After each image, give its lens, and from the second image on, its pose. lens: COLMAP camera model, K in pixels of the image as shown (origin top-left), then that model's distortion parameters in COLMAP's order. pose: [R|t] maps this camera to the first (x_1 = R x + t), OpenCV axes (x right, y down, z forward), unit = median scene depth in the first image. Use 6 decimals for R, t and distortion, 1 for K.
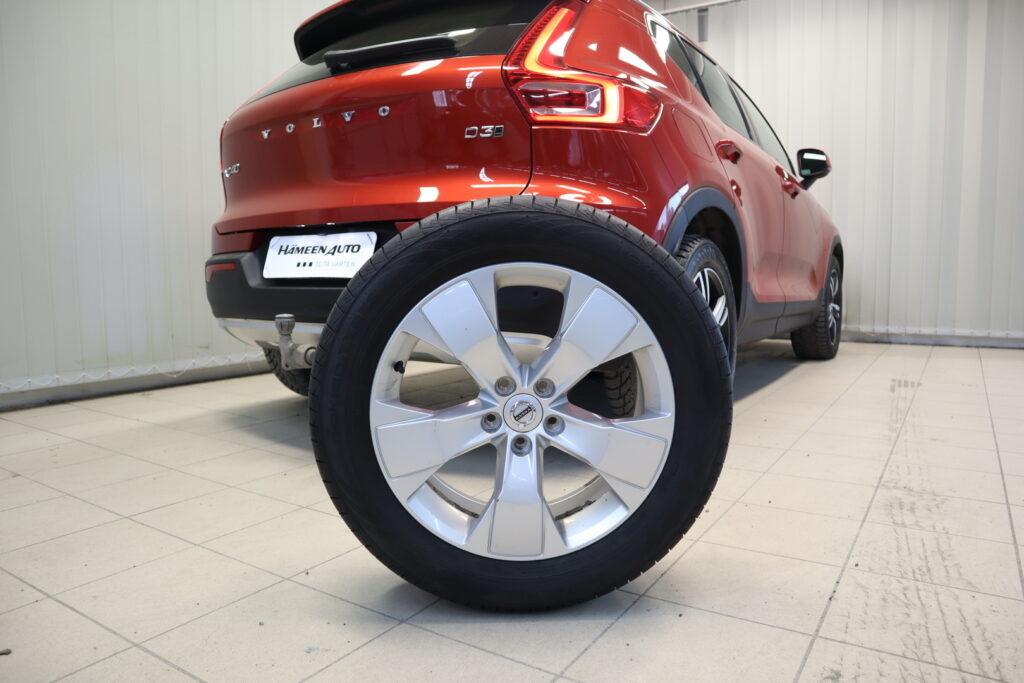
lens RADIAL K [[711.1, 0, 525.7], [0, 711.1, 340.2], [0, 0, 1]] dist [-0.107871, 0.067288]
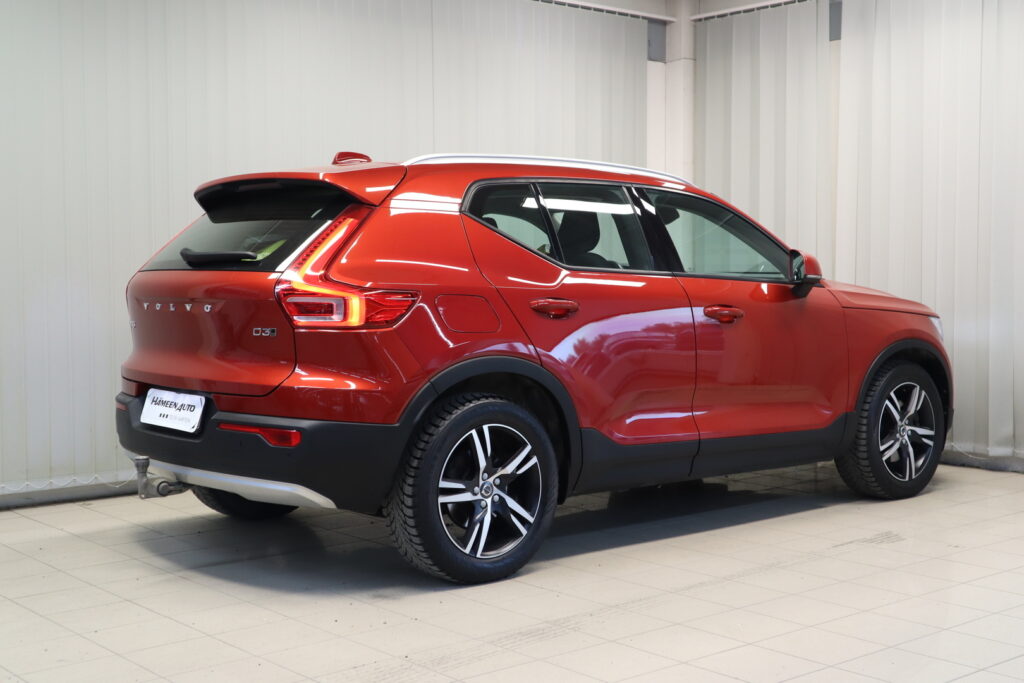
lens RADIAL K [[1368.8, 0, 509.9], [0, 1368.8, 337.1], [0, 0, 1]] dist [0.020701, 0.000000]
pose [[0.954631, 0.015677, -0.297379, 1.011138], [-0.027507, 0.998986, -0.035639, -0.176489], [0.296519, 0.042202, 0.954094, -1.181227]]
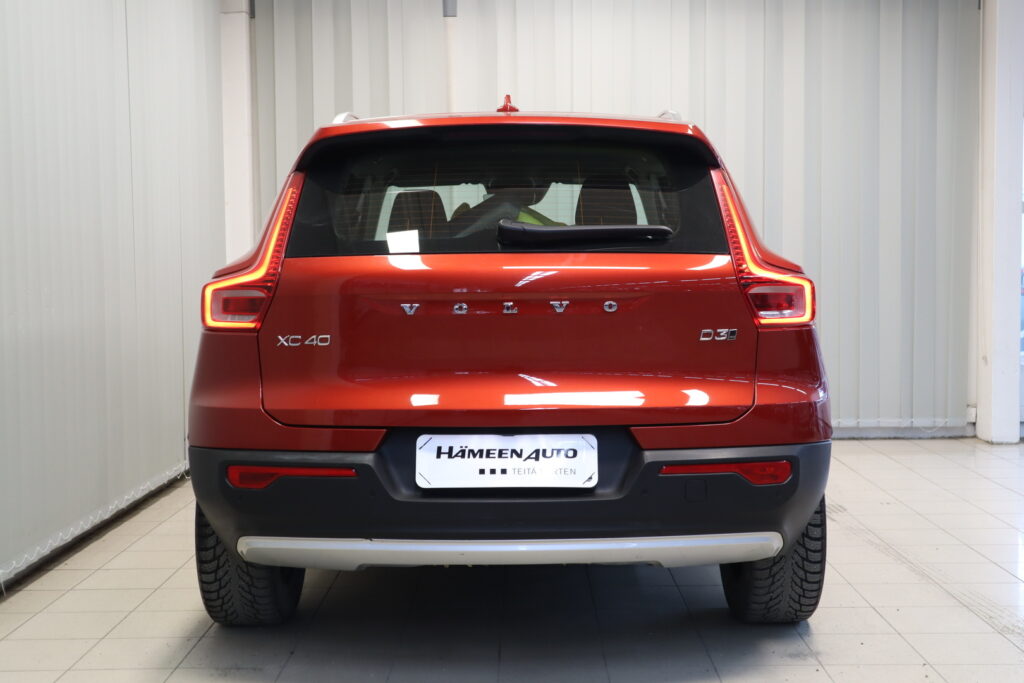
lens RADIAL K [[1368.8, 0, 520.9], [0, 1368.8, 347.6], [0, 0, 1]] dist [0.020701, 0.000000]
pose [[0.840309, -0.041556, 0.540513, -1.162442], [0.056801, 0.998319, -0.011552, -0.233496], [-0.539124, 0.040409, 0.841256, -0.418062]]
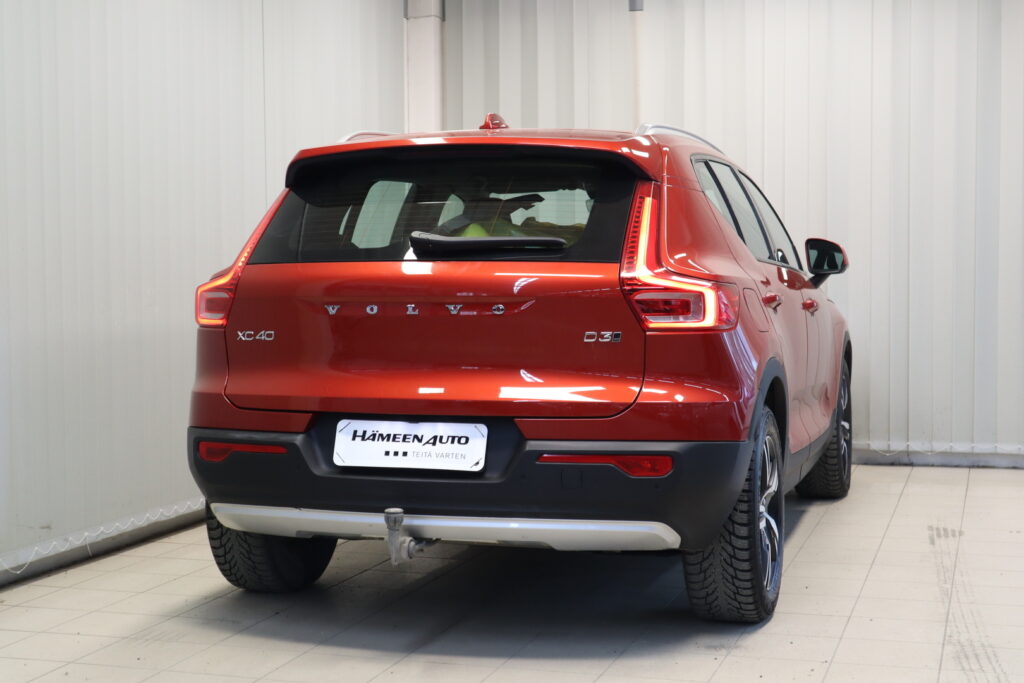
lens RADIAL K [[1626.0, 0, 510.1], [0, 1626.0, 344.6], [0, 0, 1]] dist [0.035445, 0.000000]
pose [[0.963346, -0.017589, 0.267684, -0.750229], [0.028319, 0.998940, -0.036277, -0.169557], [-0.266762, 0.042527, 0.962824, -1.191161]]
